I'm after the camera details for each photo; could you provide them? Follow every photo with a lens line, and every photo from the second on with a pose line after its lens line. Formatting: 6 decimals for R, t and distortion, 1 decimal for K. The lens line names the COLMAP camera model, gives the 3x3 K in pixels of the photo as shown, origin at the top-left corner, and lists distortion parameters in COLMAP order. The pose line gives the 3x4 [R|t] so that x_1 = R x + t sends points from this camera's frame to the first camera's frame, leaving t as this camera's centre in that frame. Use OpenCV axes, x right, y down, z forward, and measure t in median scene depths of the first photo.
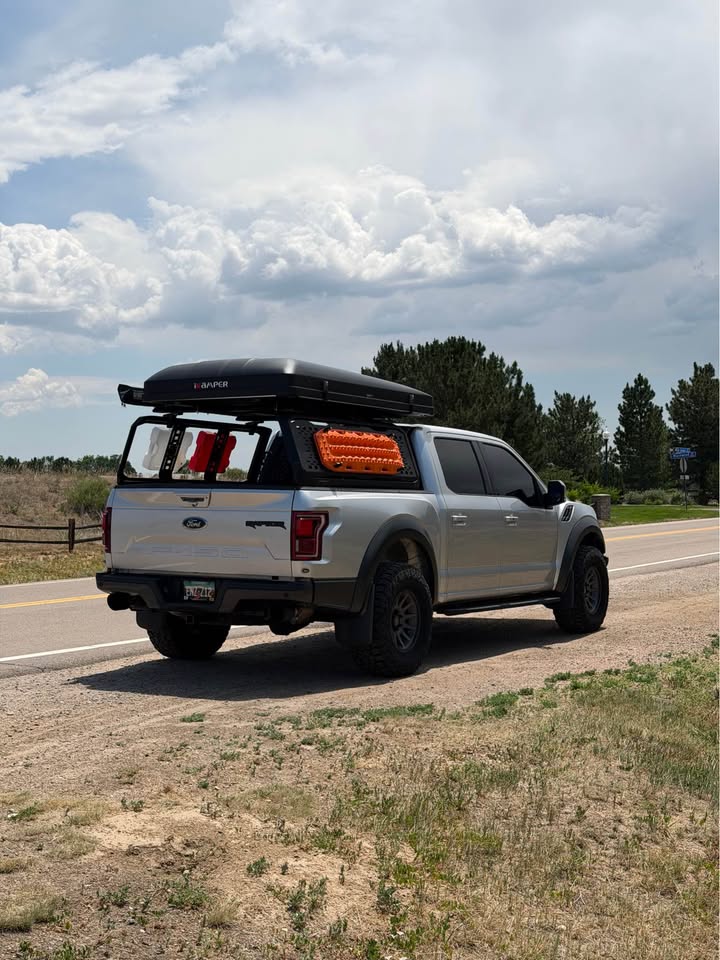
lens RADIAL K [[1370.7, 0, 360.5], [0, 1370.7, 479.9], [0, 0, 1]] dist [0.123314, 0.000000]
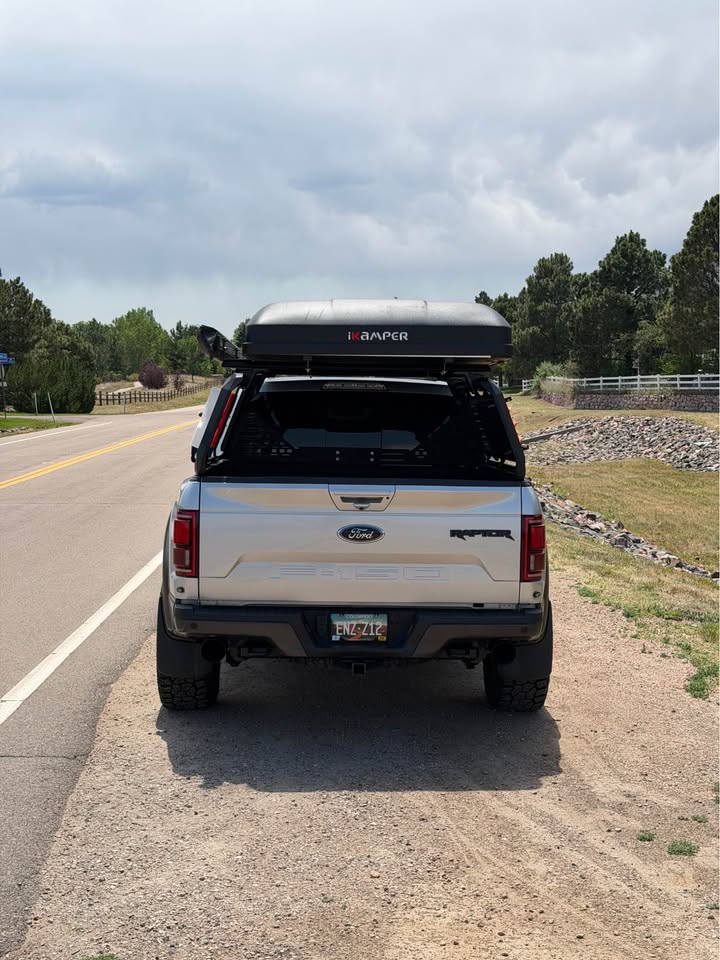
lens RADIAL K [[1370.7, 0, 356.6], [0, 1370.7, 482.2], [0, 0, 1]] dist [0.123314, 0.000000]
pose [[0.838734, -0.028290, 0.543806, -0.505254], [-0.013251, 0.997293, 0.072320, -0.045496], [-0.544380, -0.067863, 0.836089, 0.416585]]
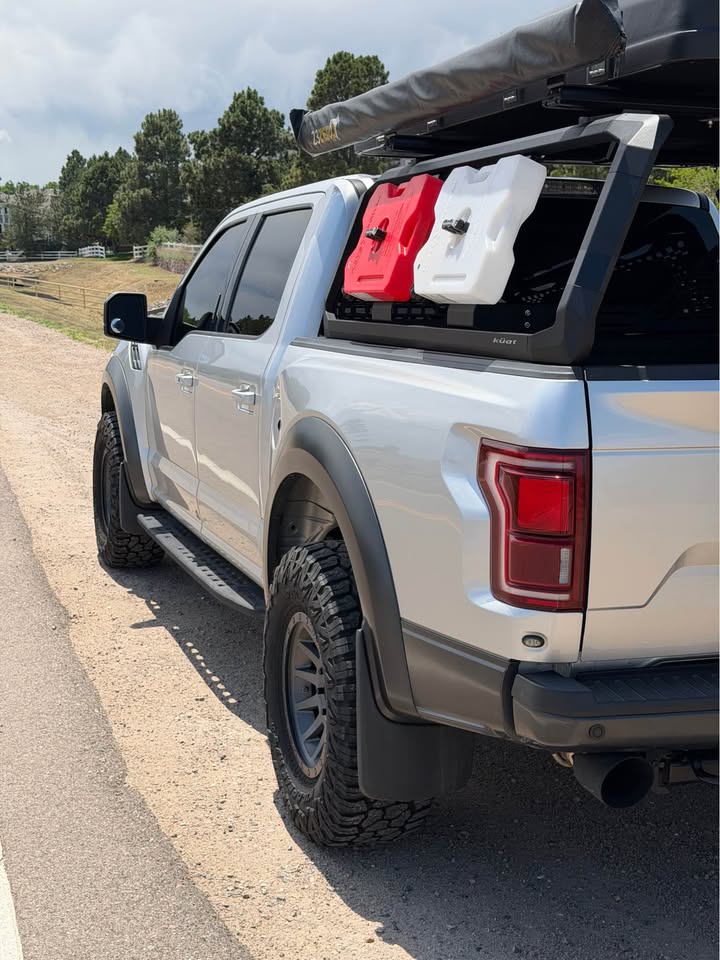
lens RADIAL K [[1370.7, 0, 362.8], [0, 1370.7, 478.5], [0, 0, 1]] dist [0.123314, 0.000000]
pose [[0.634486, -0.110240, 0.765032, -0.442677], [-0.017649, 0.987452, 0.156927, -0.017640], [-0.772733, -0.113070, 0.624579, 0.904916]]
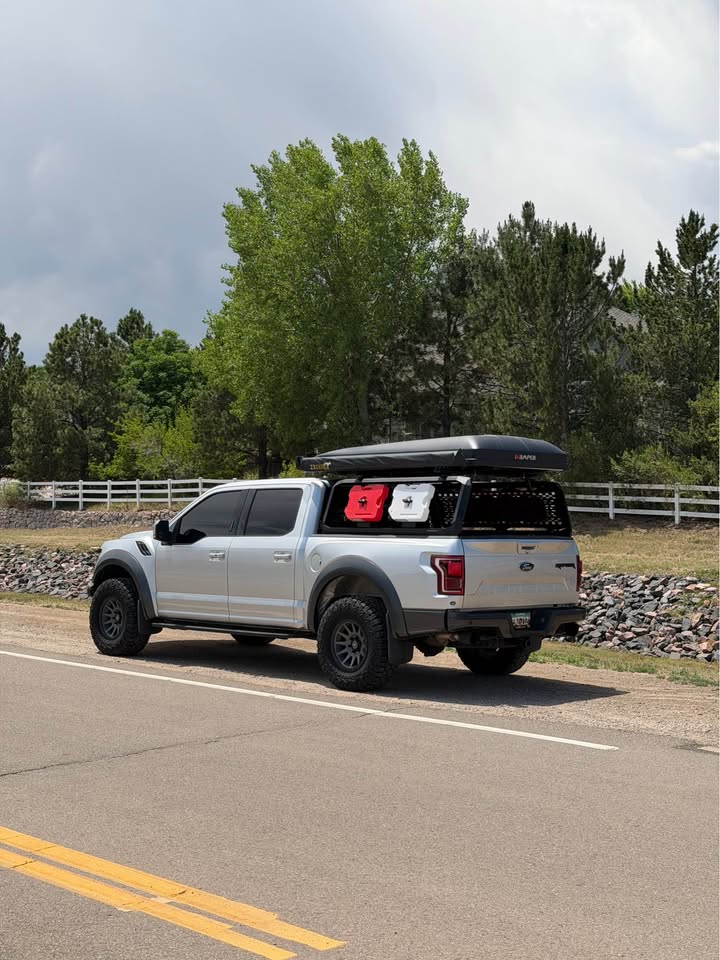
lens RADIAL K [[1370.7, 0, 360.3], [0, 1370.7, 480.4], [0, 0, 1]] dist [0.123314, 0.000000]
pose [[0.230240, 0.023785, 0.972843, -1.388426], [-0.024595, 0.999524, -0.018617, -0.020546], [-0.972823, -0.019641, 0.230715, 0.860685]]
